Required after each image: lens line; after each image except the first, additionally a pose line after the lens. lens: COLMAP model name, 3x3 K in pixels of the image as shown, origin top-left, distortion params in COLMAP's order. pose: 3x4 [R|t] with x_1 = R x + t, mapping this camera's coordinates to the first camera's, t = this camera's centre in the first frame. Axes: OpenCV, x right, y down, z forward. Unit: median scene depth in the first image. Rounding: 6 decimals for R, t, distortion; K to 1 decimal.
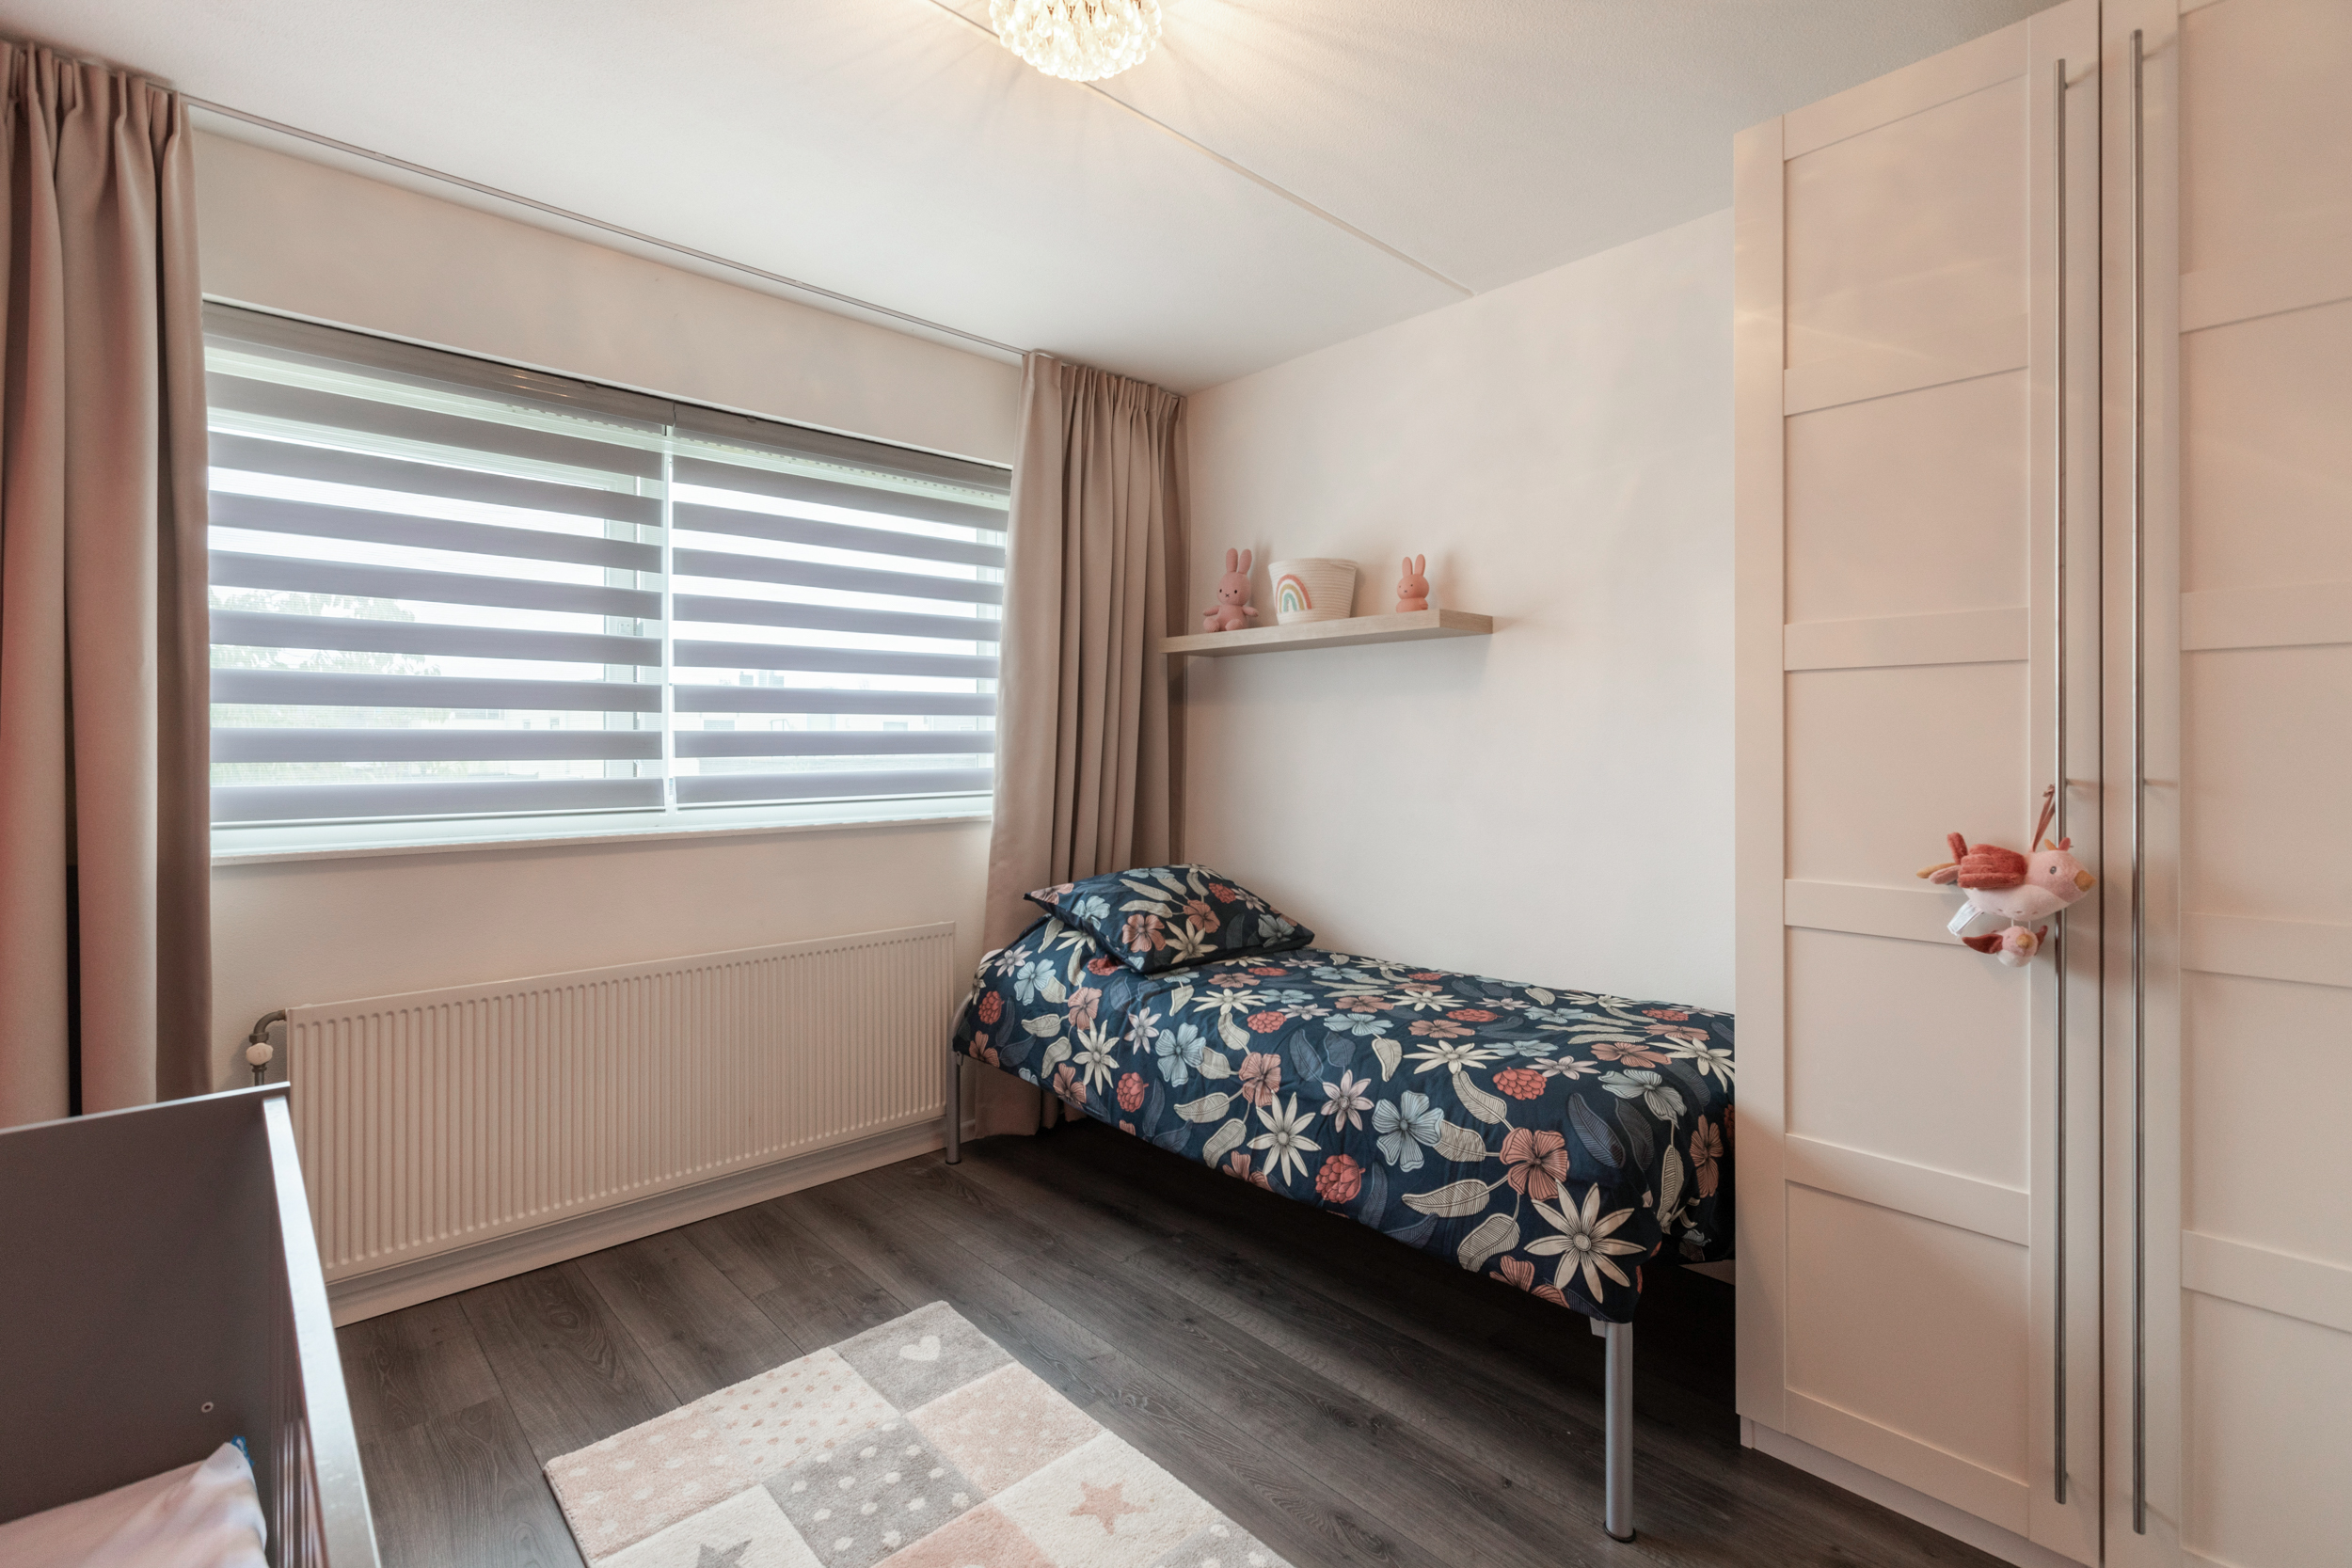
lens RADIAL K [[1062.9, 0, 1173.5], [0, 1062.9, 728.5], [0, 0, 1]] dist [0.001338, 0.000076]
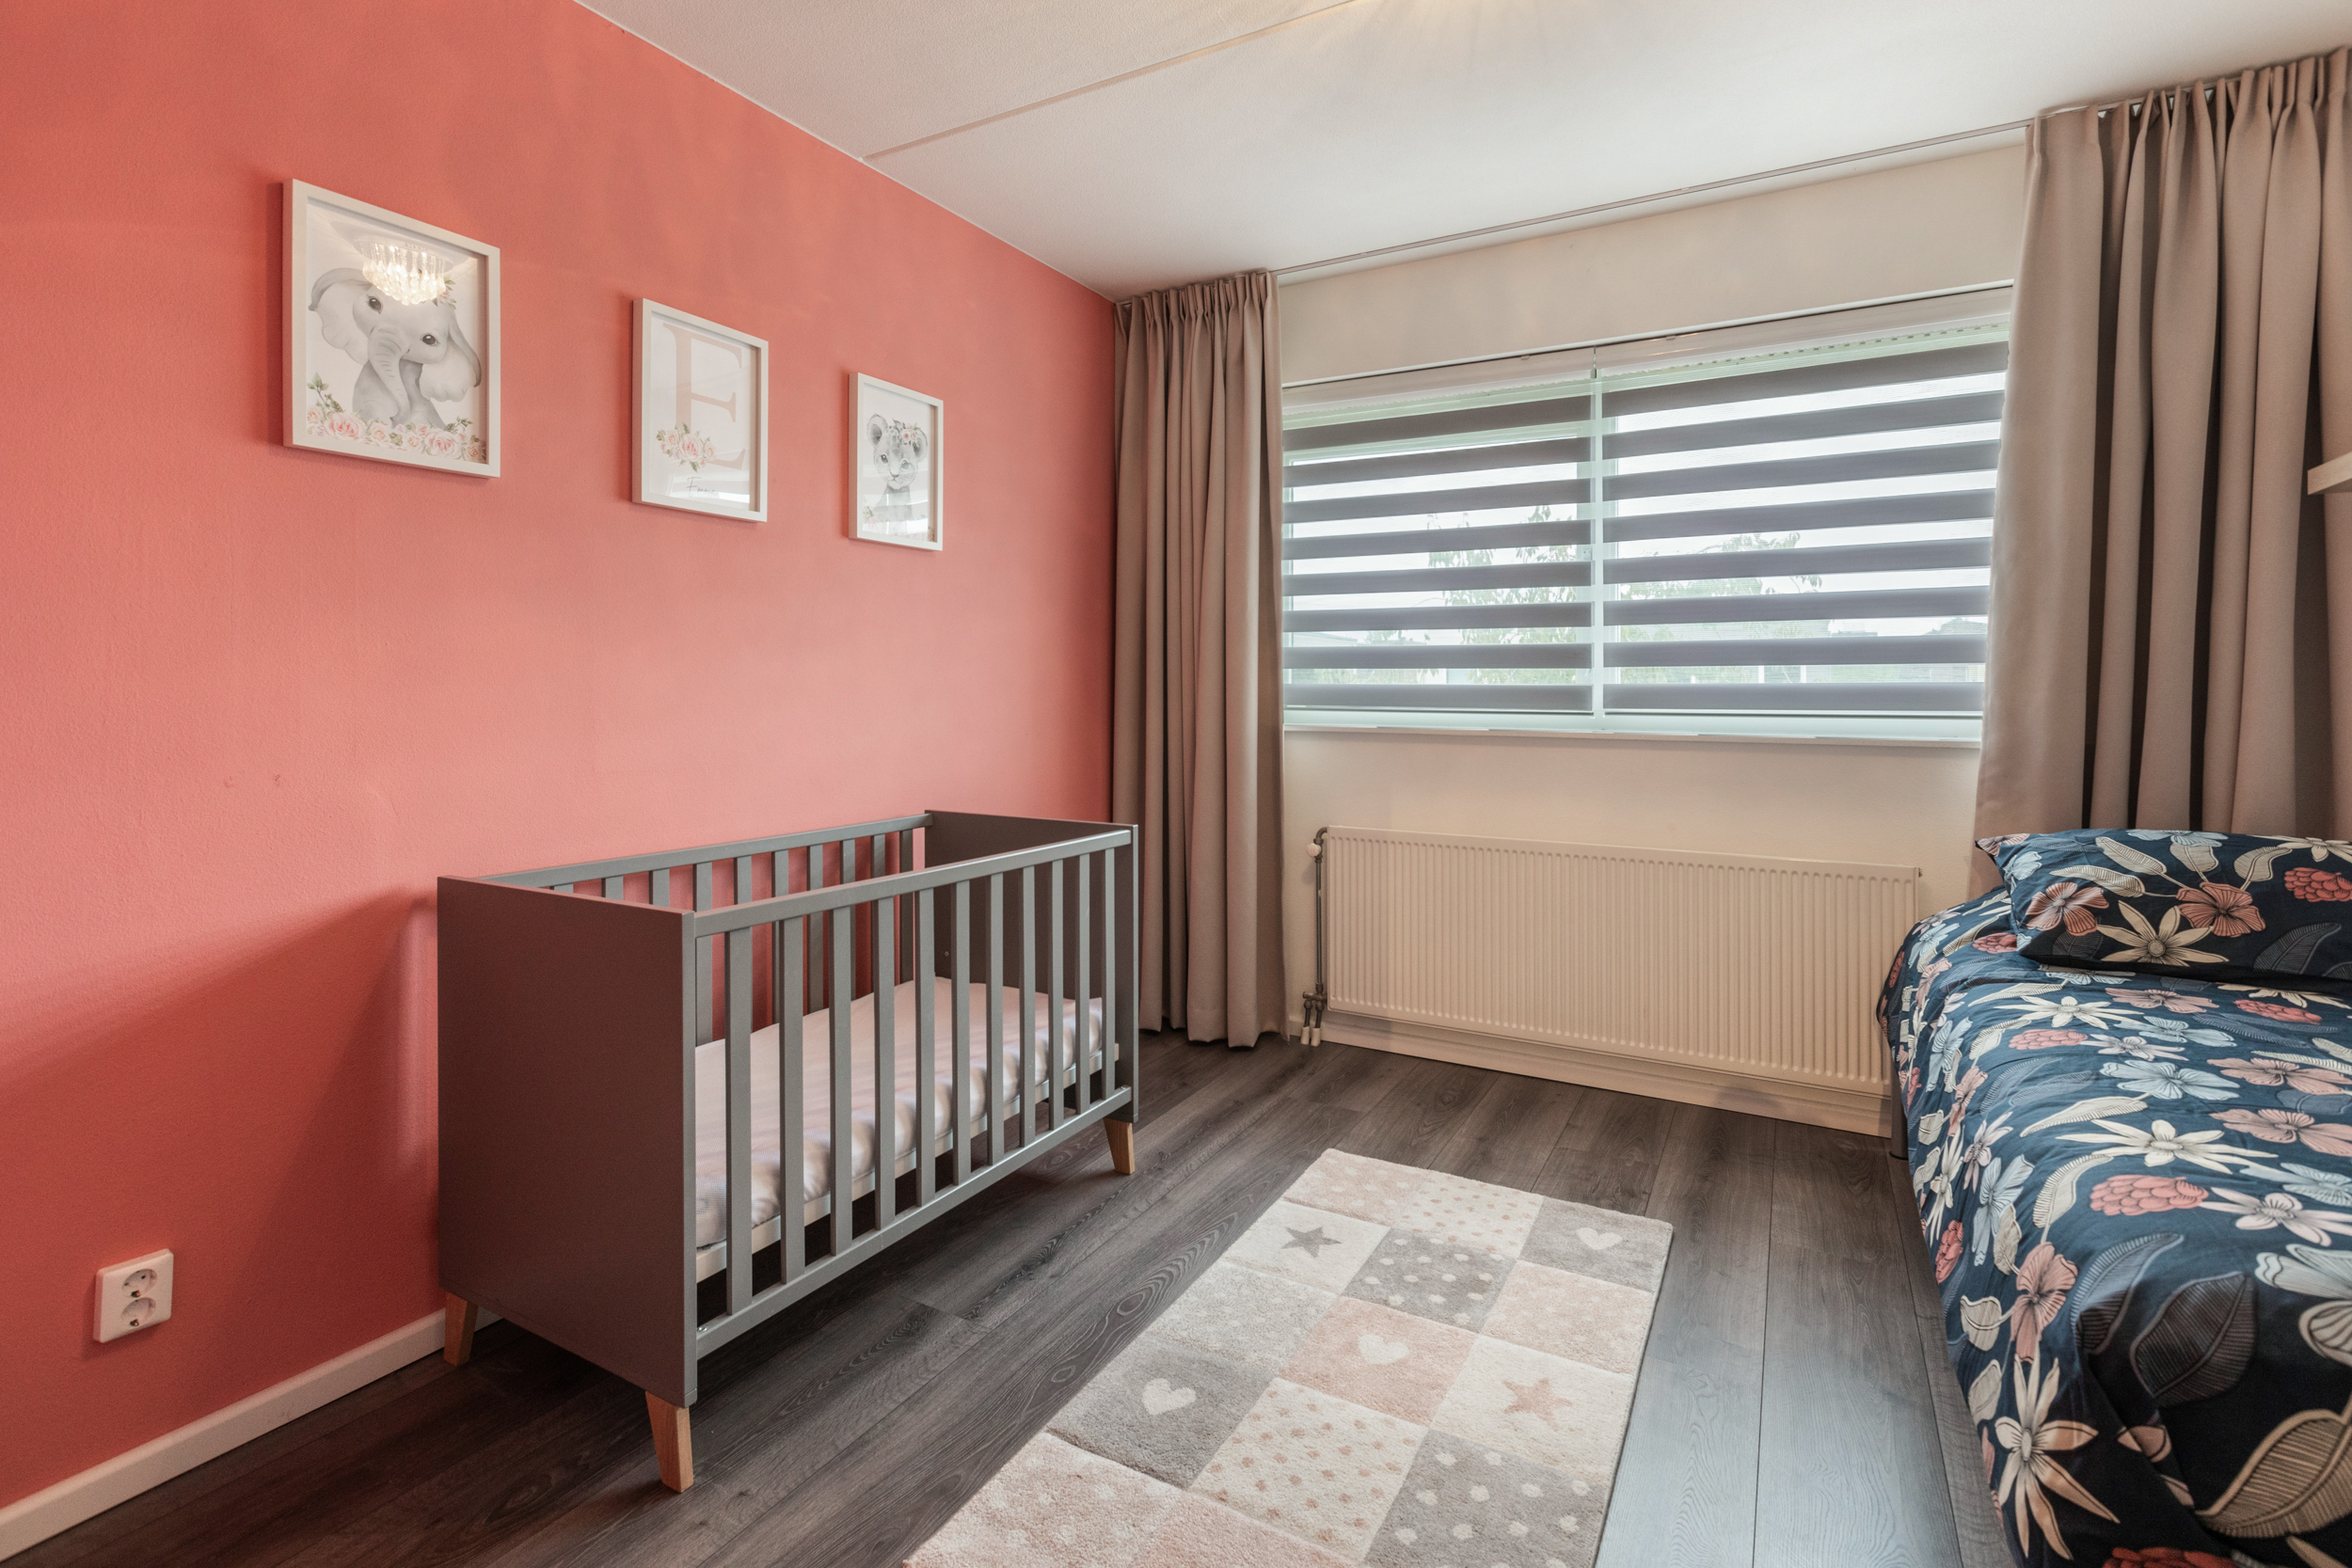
lens RADIAL K [[1092.9, 0, 1169.3], [0, 1092.9, 676.4], [0, 0, 1]] dist [0.002168, -0.001506]
pose [[0.304959, -0.007833, -0.952333, 0.590553], [0.009259, 0.999943, -0.005259, 0.047886], [0.952320, -0.007214, 0.305014, 0.277608]]
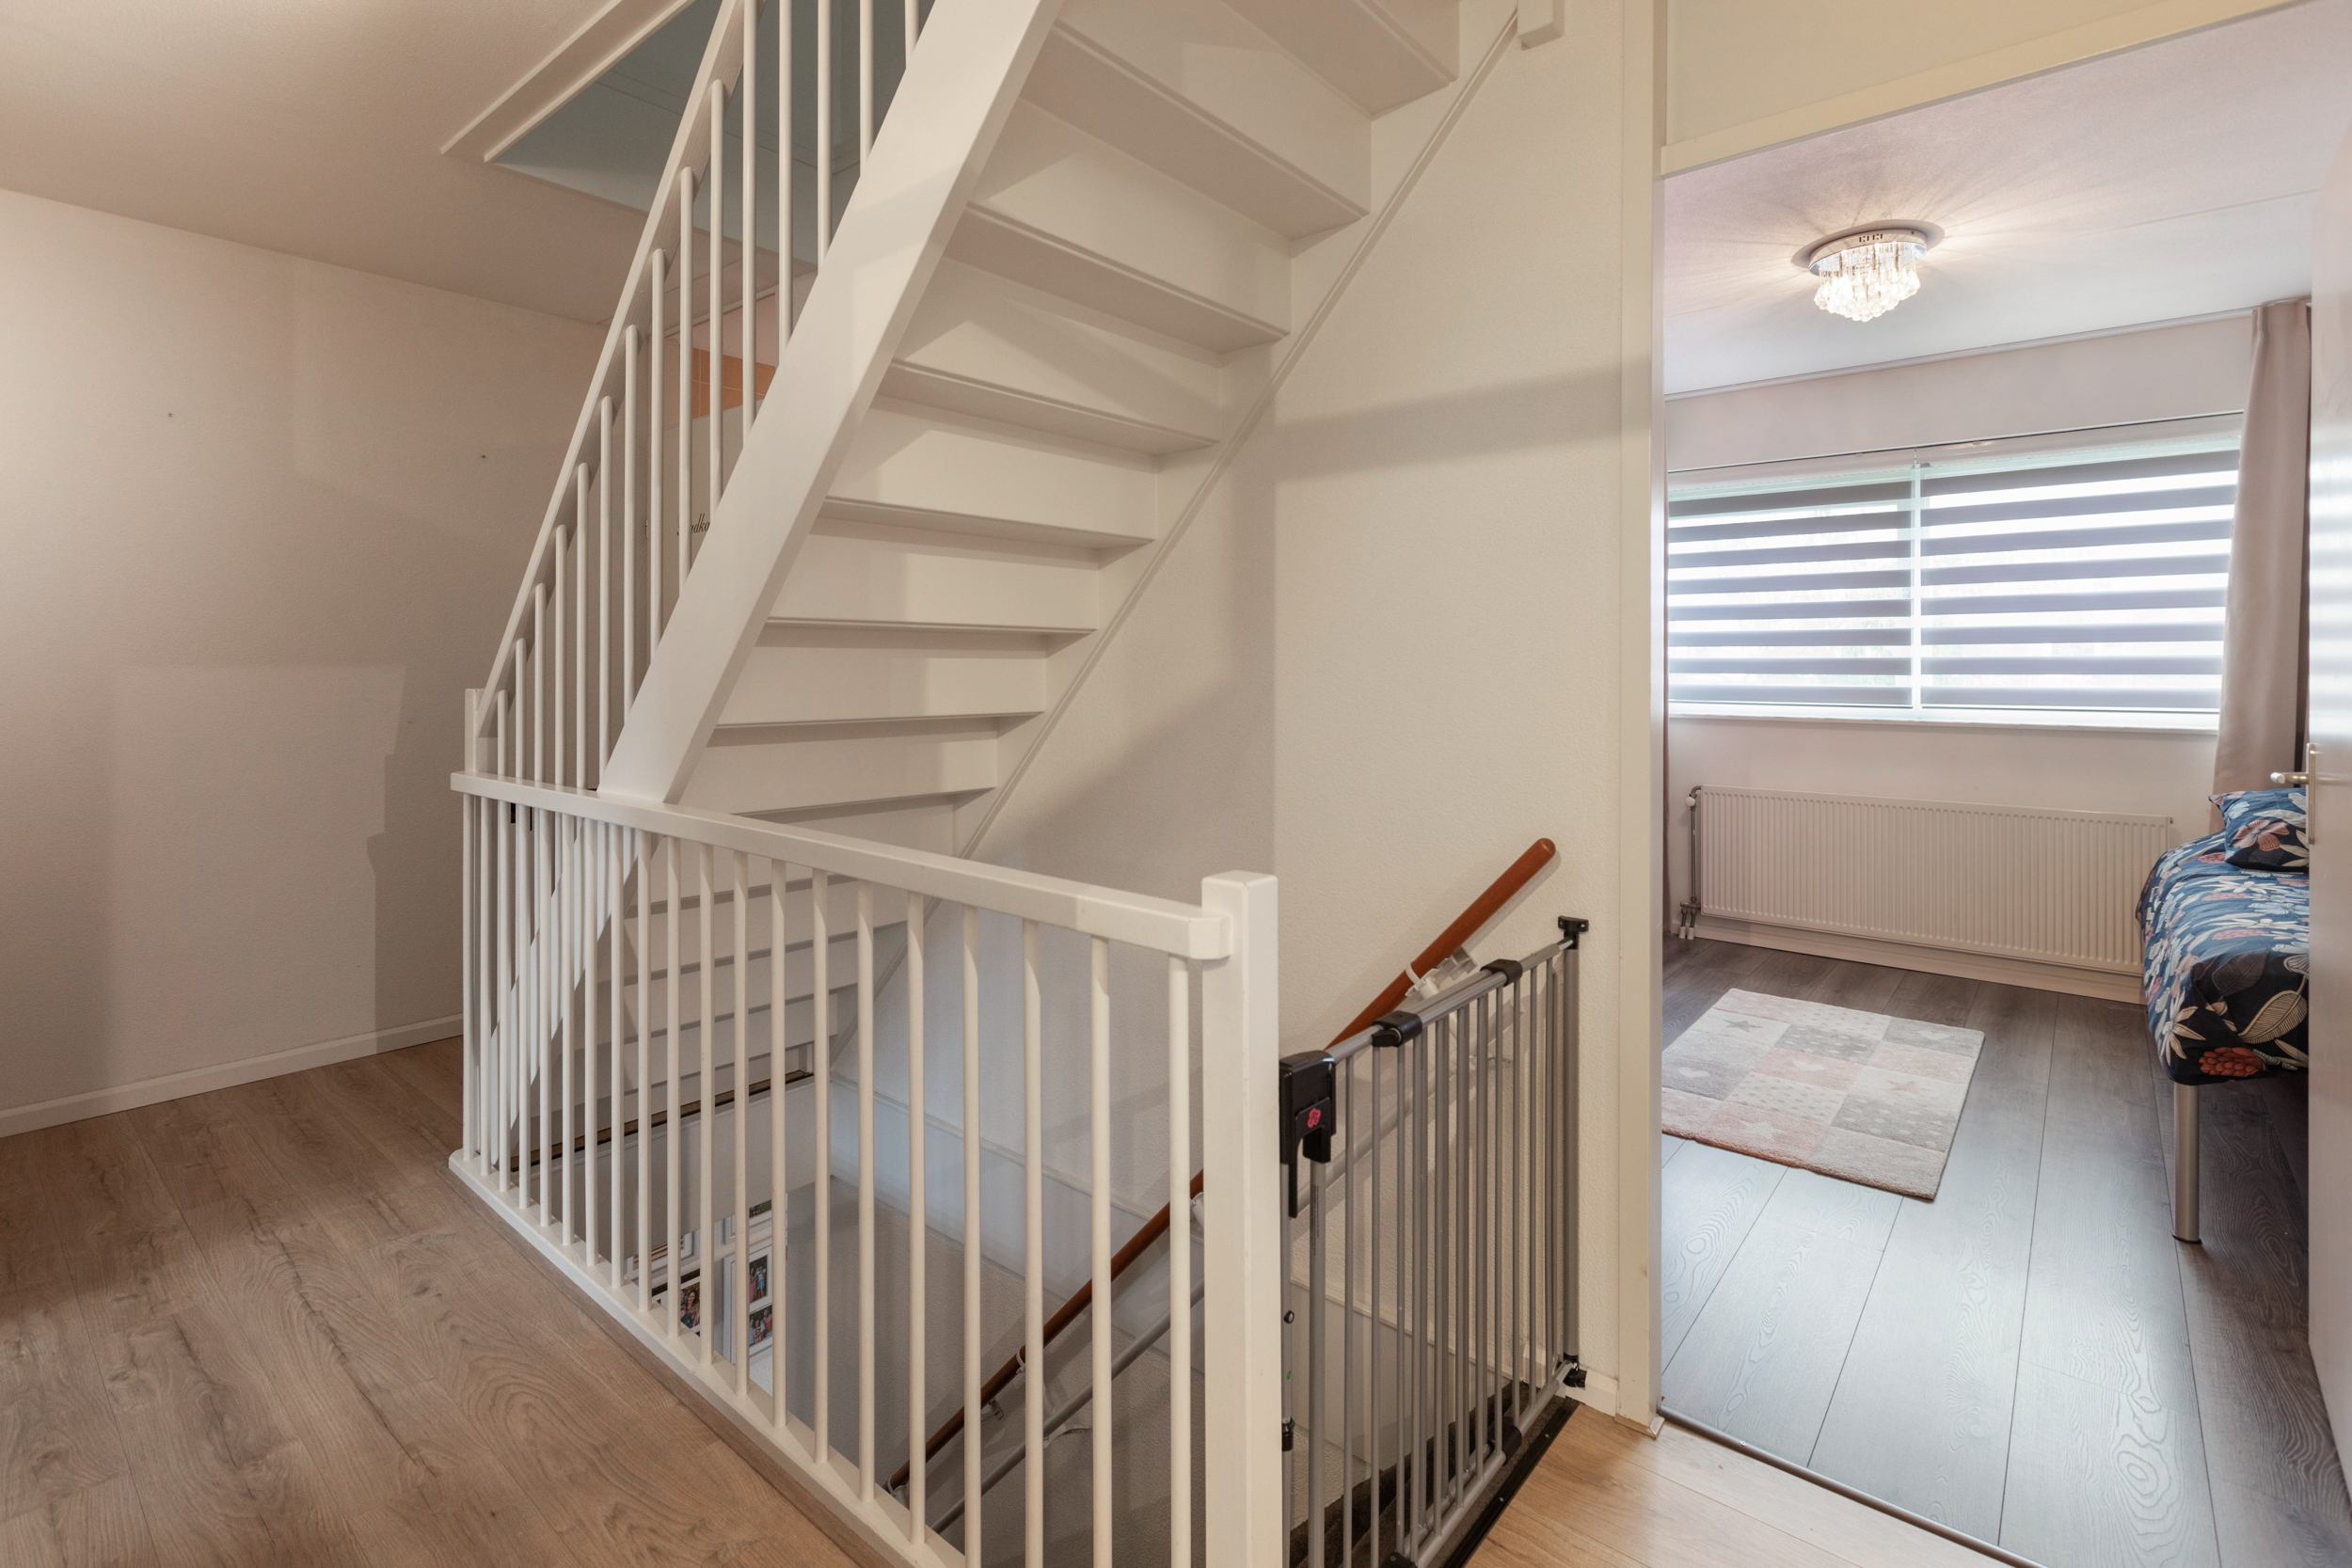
lens RADIAL K [[1064.5, 0, 1193.7], [0, 1064.5, 666.1], [0, 0, 1]] dist [0.017328, -0.009574]
pose [[0.133425, 0.002044, -0.991057, 1.168541], [0.012815, 0.999911, 0.003788, -0.005621], [0.990976, -0.013205, 0.133387, -0.325746]]
